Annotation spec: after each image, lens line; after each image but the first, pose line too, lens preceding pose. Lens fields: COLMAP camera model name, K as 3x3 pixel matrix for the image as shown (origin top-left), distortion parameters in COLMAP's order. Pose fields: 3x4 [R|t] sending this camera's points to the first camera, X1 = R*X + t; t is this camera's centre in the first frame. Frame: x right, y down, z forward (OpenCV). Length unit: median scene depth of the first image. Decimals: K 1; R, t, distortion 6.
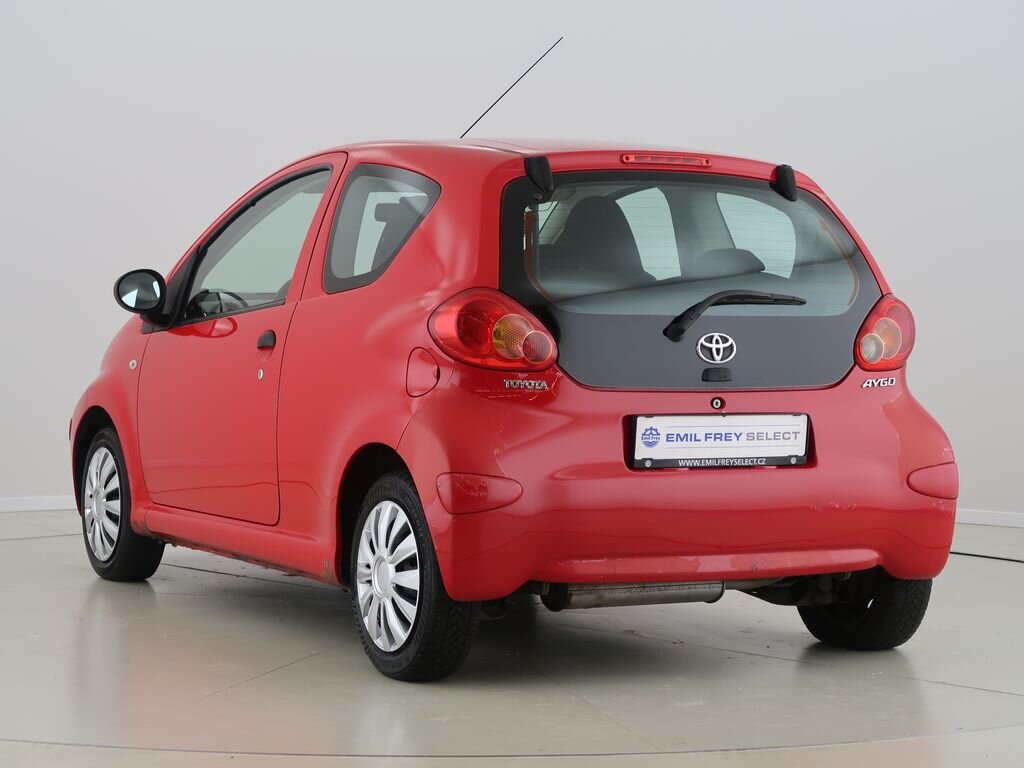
lens RADIAL K [[783.6, 0, 509.7], [0, 783.6, 382.0], [0, 0, 1]] dist [0.034628, 0.014046]
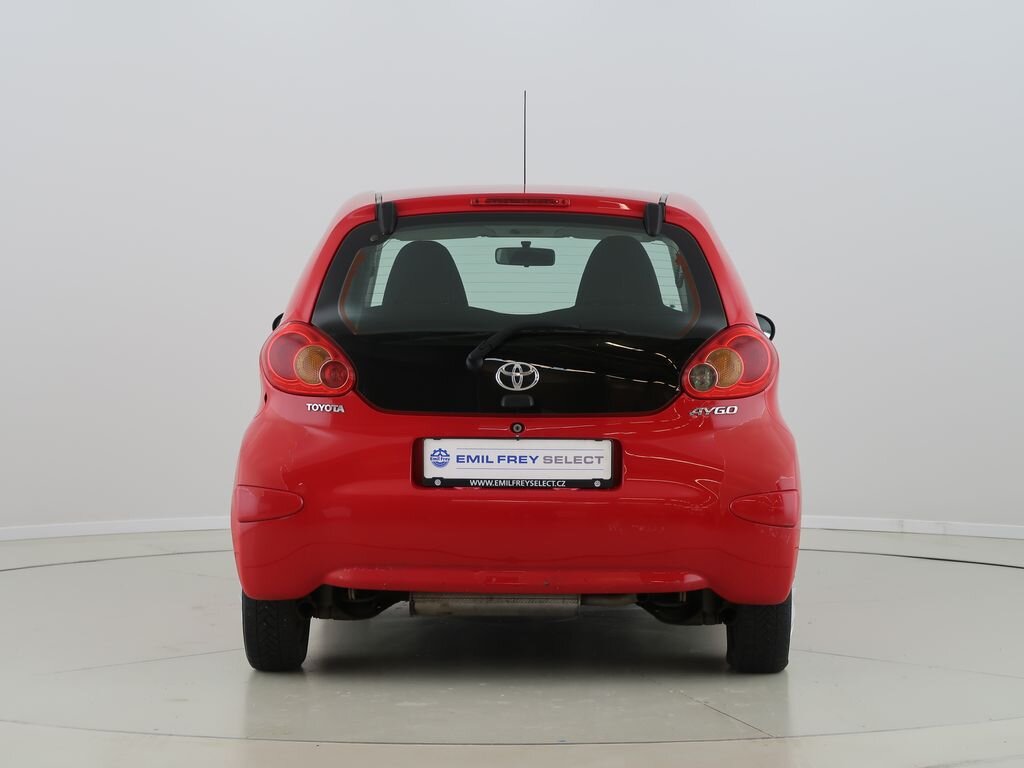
lens RADIAL K [[734.0, 0, 509.6], [0, 734.0, 386.7], [0, 0, 1]] dist [0.011571, 0.002189]
pose [[0.985093, 0.007640, -0.171854, 0.426701], [-0.011820, 0.999658, -0.023317, -0.005392], [0.171618, 0.025001, 0.984846, 0.013605]]
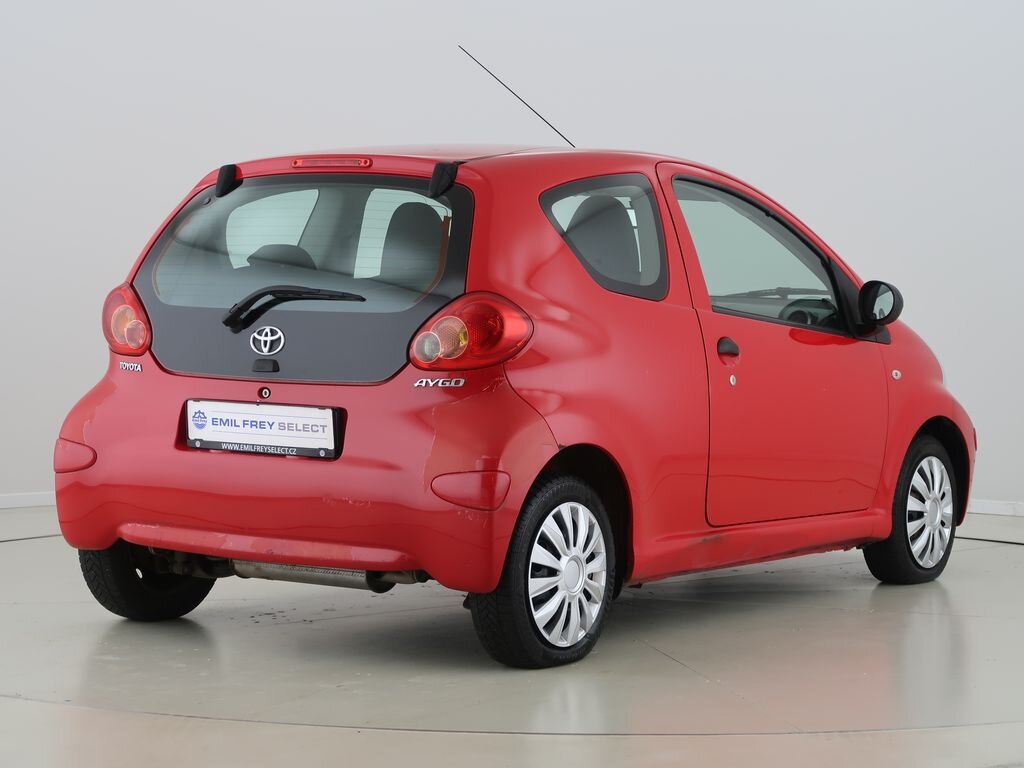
lens RADIAL K [[783.6, 0, 522.4], [0, 783.6, 386.2], [0, 0, 1]] dist [0.034628, 0.014046]
pose [[0.918121, 0.051629, -0.392923, 0.997432], [-0.053139, 0.998562, 0.007040, -0.007665], [0.392721, 0.014417, 0.919544, 0.166305]]
